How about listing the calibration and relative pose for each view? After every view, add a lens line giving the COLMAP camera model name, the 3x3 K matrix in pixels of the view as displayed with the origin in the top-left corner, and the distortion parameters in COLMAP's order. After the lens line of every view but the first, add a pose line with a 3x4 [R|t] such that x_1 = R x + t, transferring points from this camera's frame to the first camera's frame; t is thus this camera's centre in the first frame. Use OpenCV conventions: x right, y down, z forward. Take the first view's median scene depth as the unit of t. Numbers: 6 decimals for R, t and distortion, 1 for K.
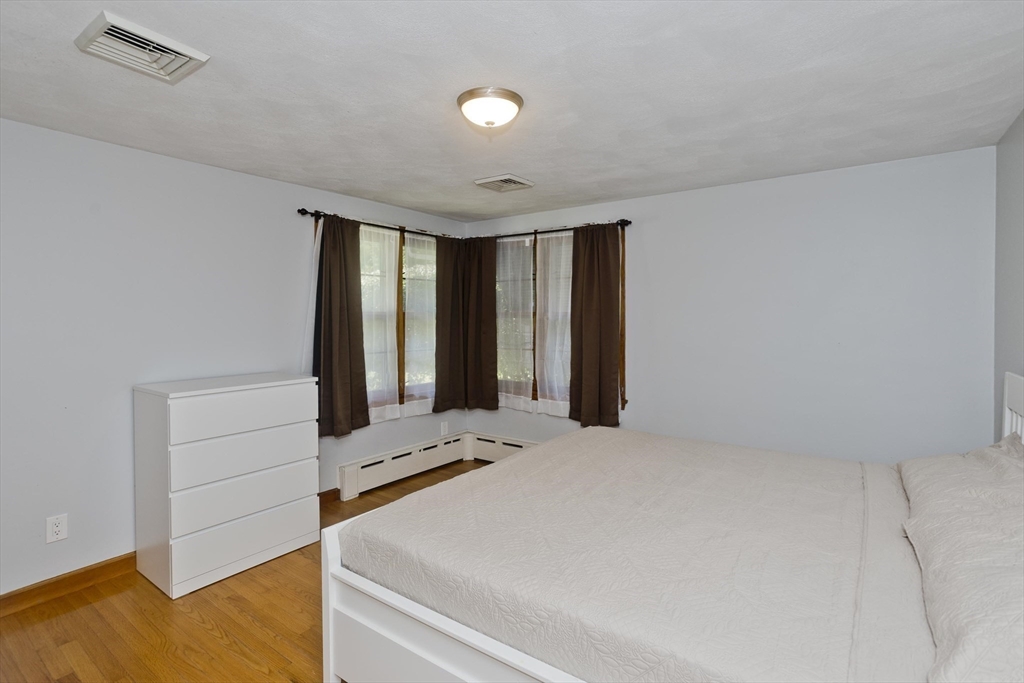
lens RADIAL K [[503.1, 0, 513.2], [0, 503.1, 330.0], [0, 0, 1]] dist [-0.043515, 0.028504]
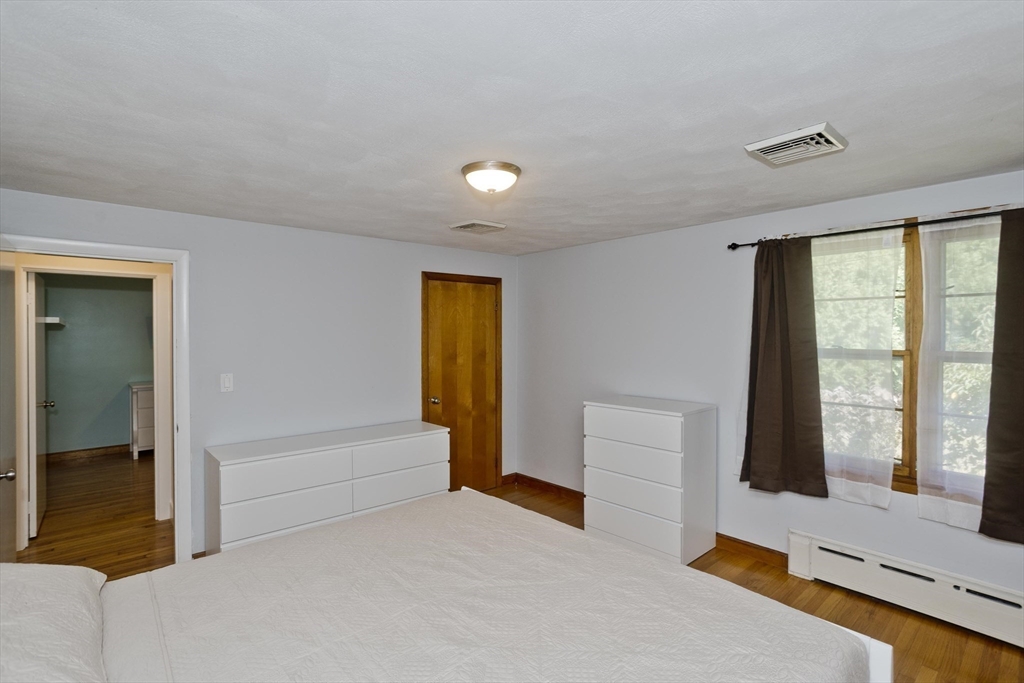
lens RADIAL K [[503.1, 0, 513.2], [0, 503.1, 330.0], [0, 0, 1]] dist [-0.043515, 0.028504]
pose [[-0.205460, -0.003734, -0.978658, 0.507899], [-0.023813, 0.999716, 0.001185, -0.050155], [0.978376, 0.023549, -0.205491, 0.625959]]
